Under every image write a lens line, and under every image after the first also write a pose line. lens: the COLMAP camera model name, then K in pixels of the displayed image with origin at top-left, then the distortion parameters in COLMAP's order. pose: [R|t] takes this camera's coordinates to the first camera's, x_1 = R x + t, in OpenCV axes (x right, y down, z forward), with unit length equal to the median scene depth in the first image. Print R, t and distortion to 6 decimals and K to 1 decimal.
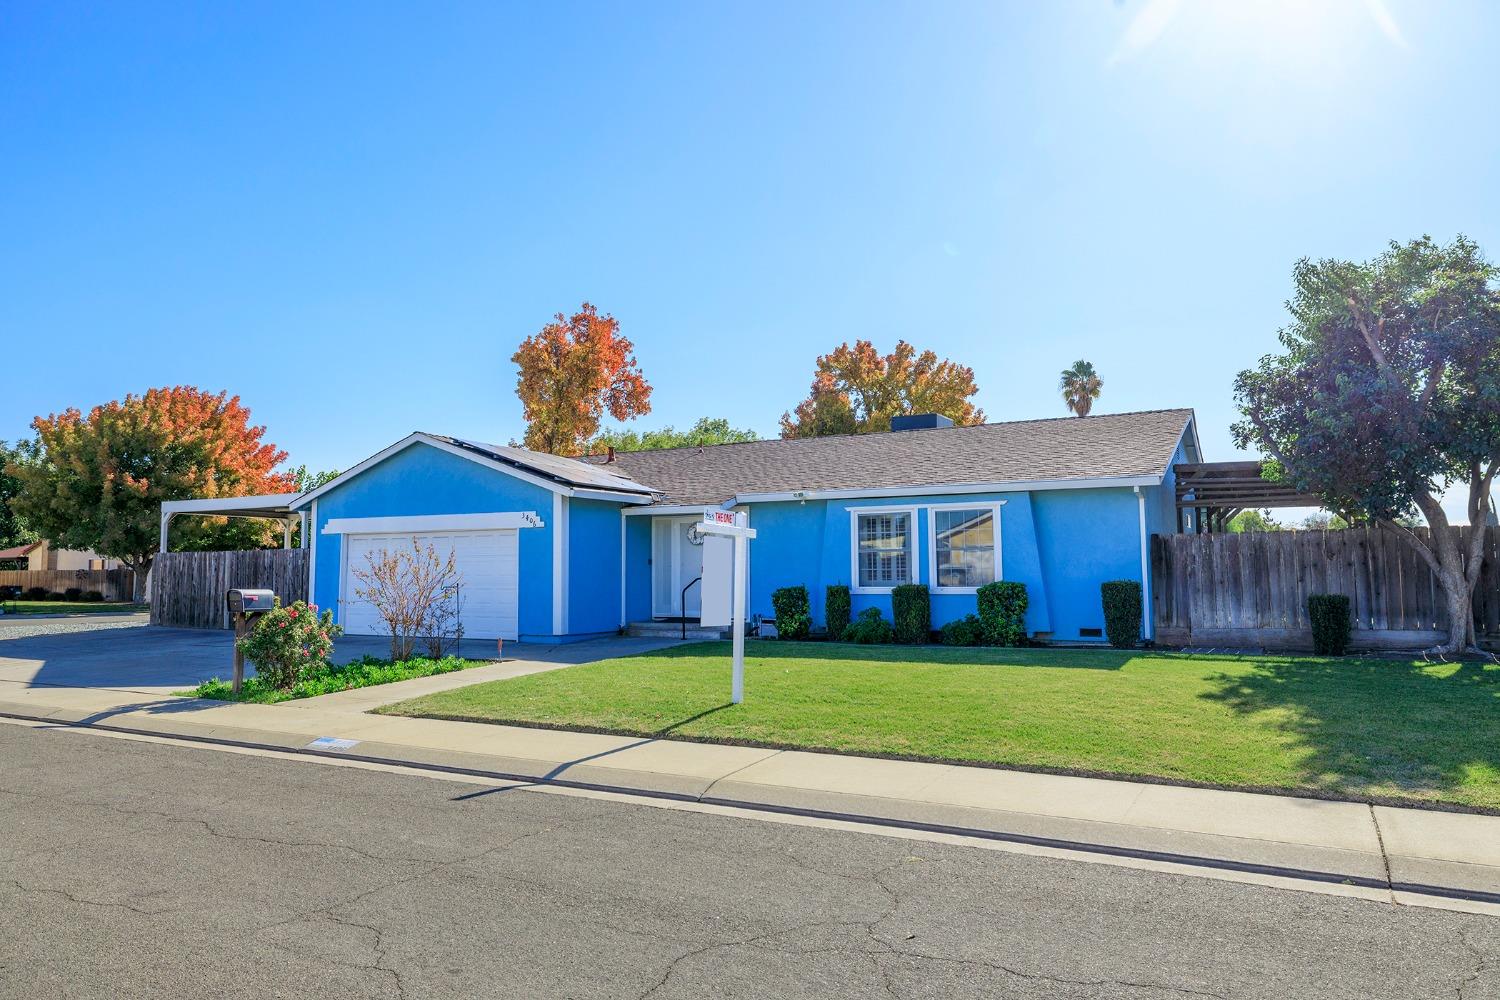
lens RADIAL K [[1037.3, 0, 725.6], [0, 1037.3, 529.7], [0, 0, 1]] dist [-0.040520, 0.000051]
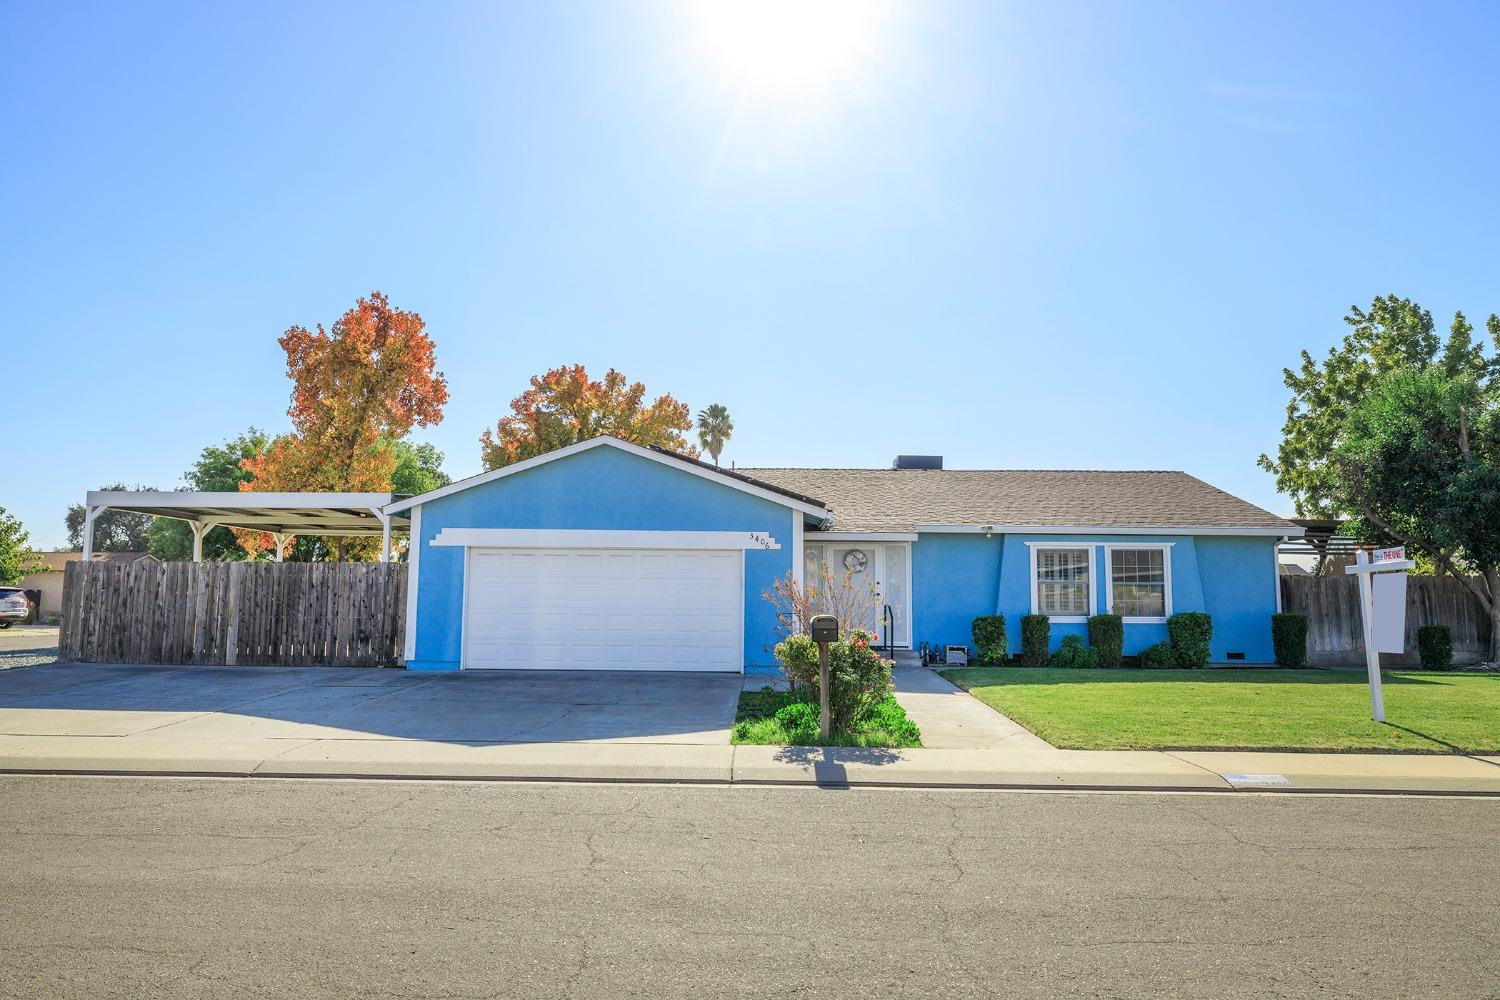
lens RADIAL K [[1034.9, 0, 751.6], [0, 1034.9, 518.7], [0, 0, 1]] dist [-0.006399, -0.001644]
pose [[0.881887, 0.051558, 0.468633, -0.628778], [-0.034371, 0.998388, -0.045160, 0.012728], [-0.470206, 0.023718, 0.882238, 0.179676]]
